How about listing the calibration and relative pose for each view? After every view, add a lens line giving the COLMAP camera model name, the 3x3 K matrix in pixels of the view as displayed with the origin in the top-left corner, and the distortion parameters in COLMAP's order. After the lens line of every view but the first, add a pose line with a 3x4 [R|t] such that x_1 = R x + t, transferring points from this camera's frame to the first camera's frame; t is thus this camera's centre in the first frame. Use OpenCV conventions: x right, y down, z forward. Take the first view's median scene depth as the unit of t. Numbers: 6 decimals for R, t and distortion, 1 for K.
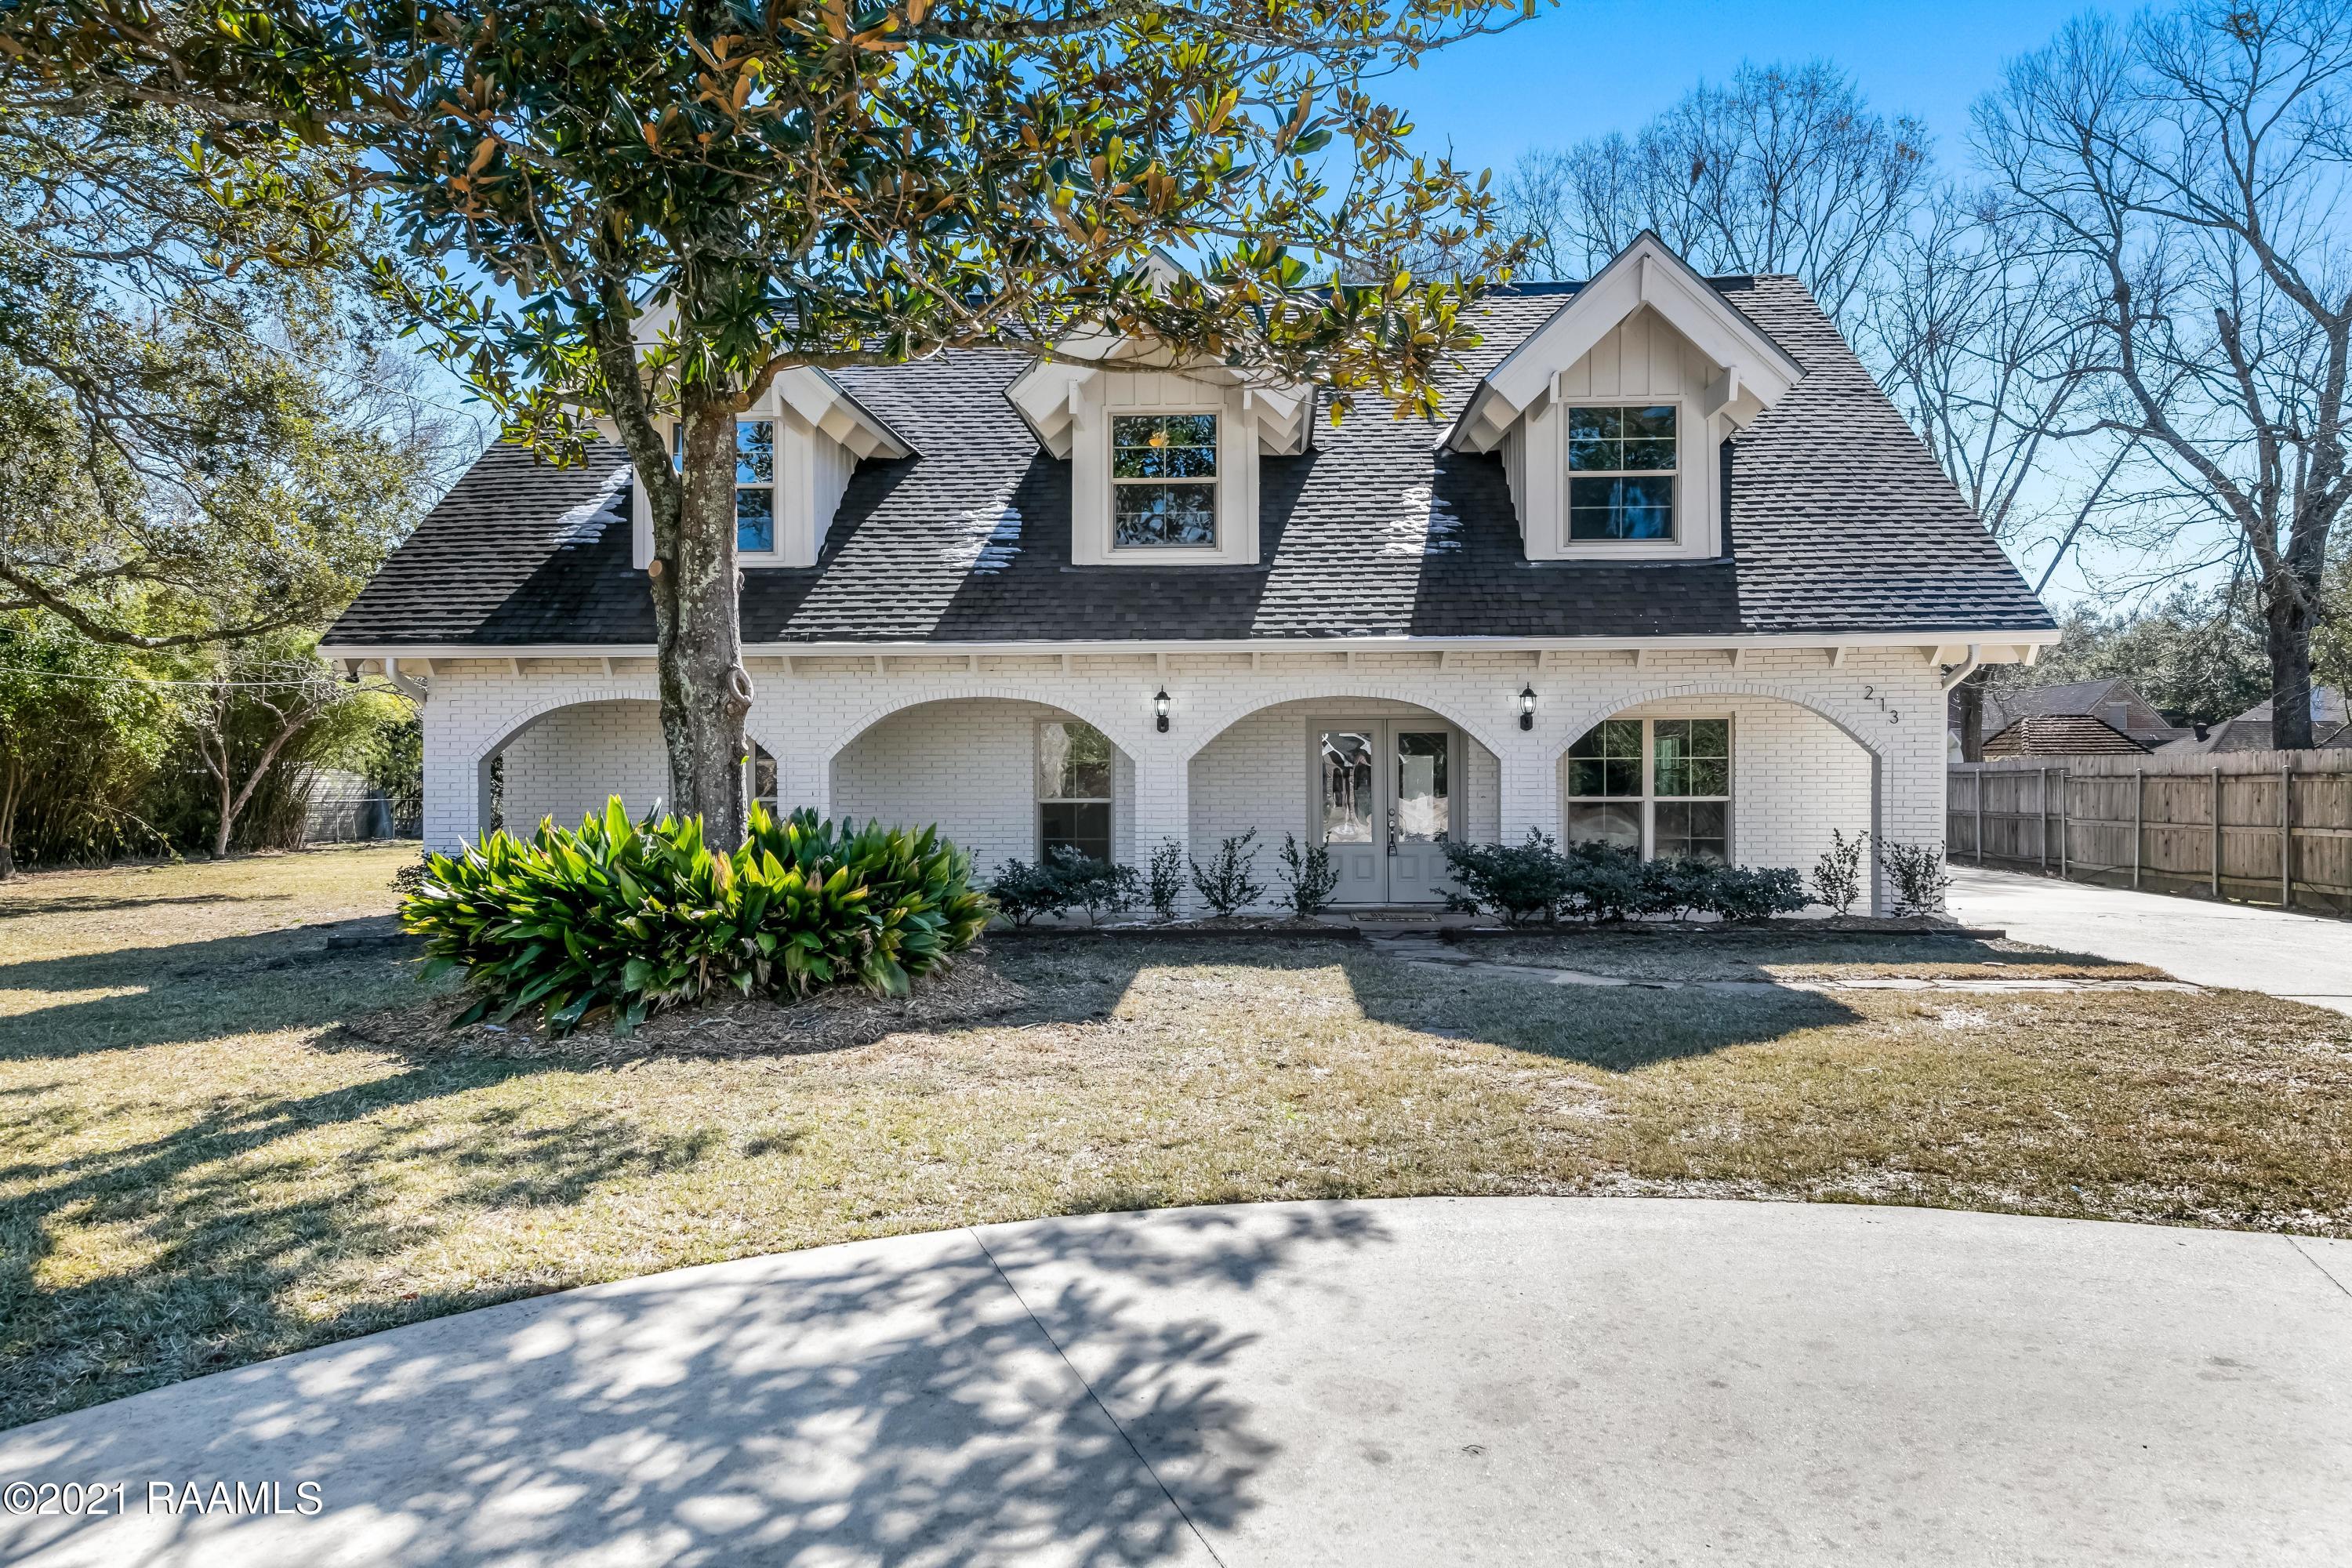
lens RADIAL K [[1596.6, 0, 1179.2], [0, 1596.6, 778.7], [0, 0, 1]] dist [0.023459, -0.000869]
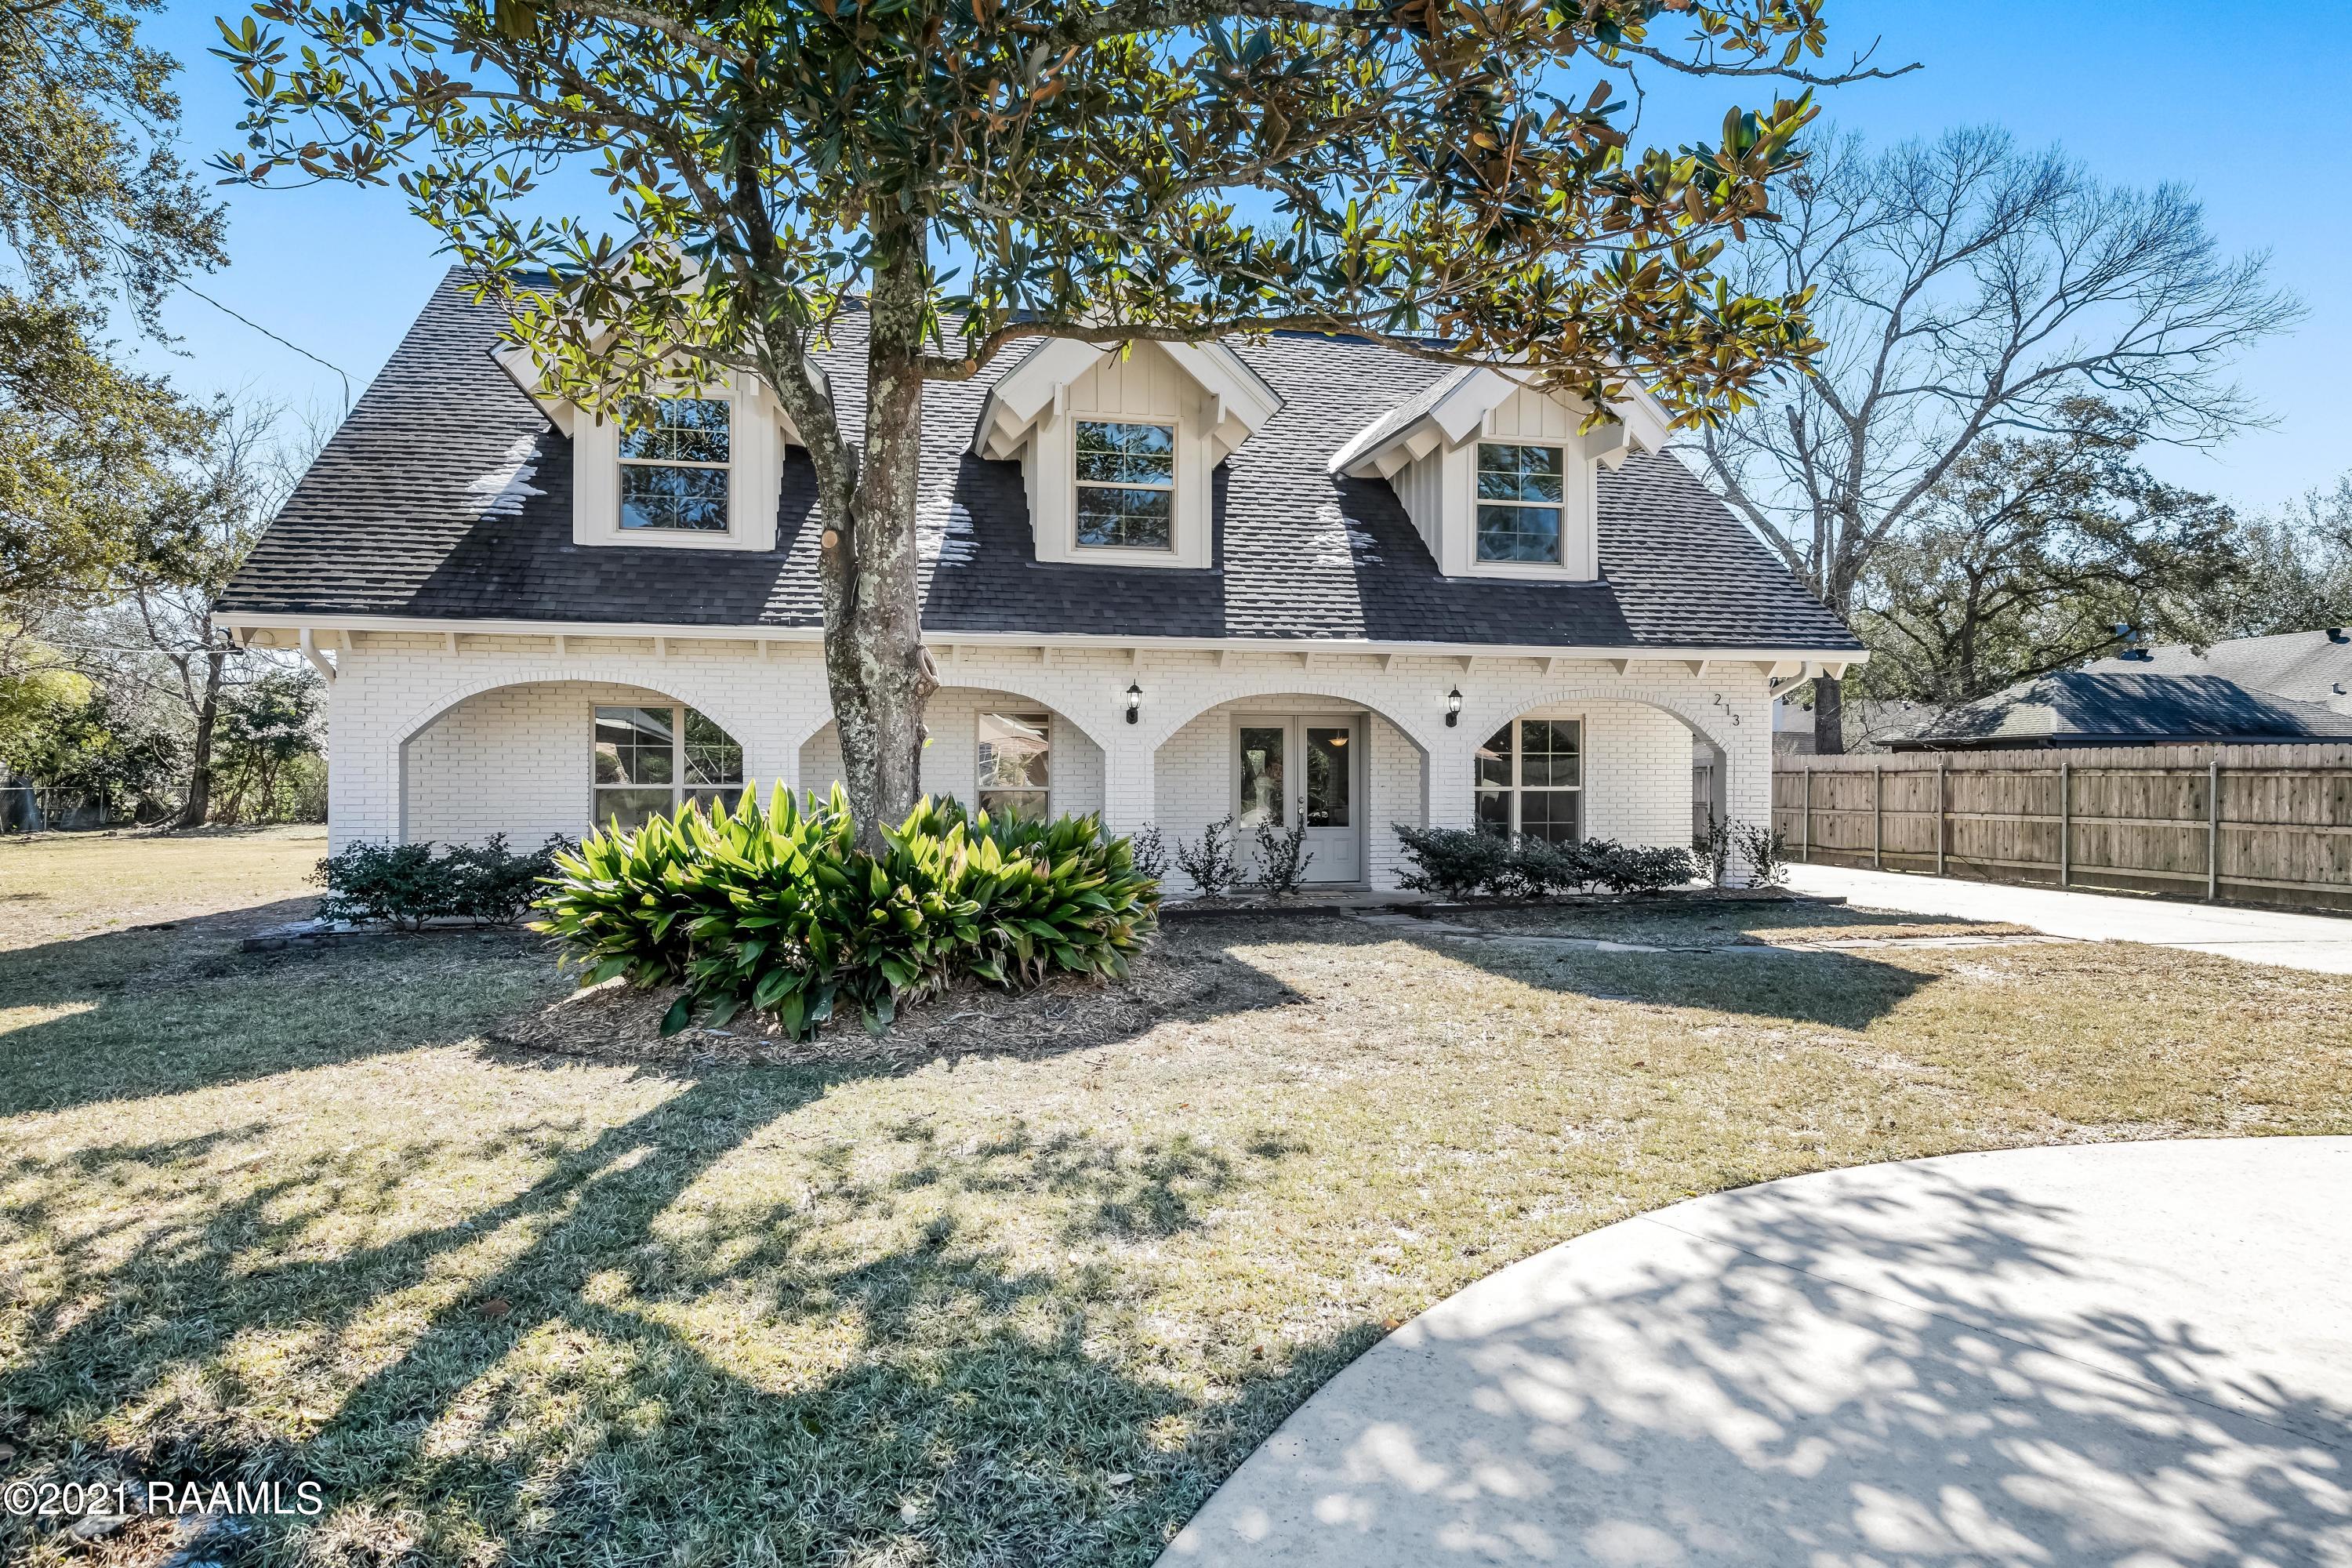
lens RADIAL K [[1414.4, 0, 1178.1], [0, 1414.4, 778.2], [0, 0, 1]] dist [0.028693, -0.009385]
pose [[0.963183, 0.004892, 0.268801, -0.237666], [-0.005907, 0.999978, 0.002969, 0.004052], [-0.268781, -0.004447, 0.963191, 0.092925]]
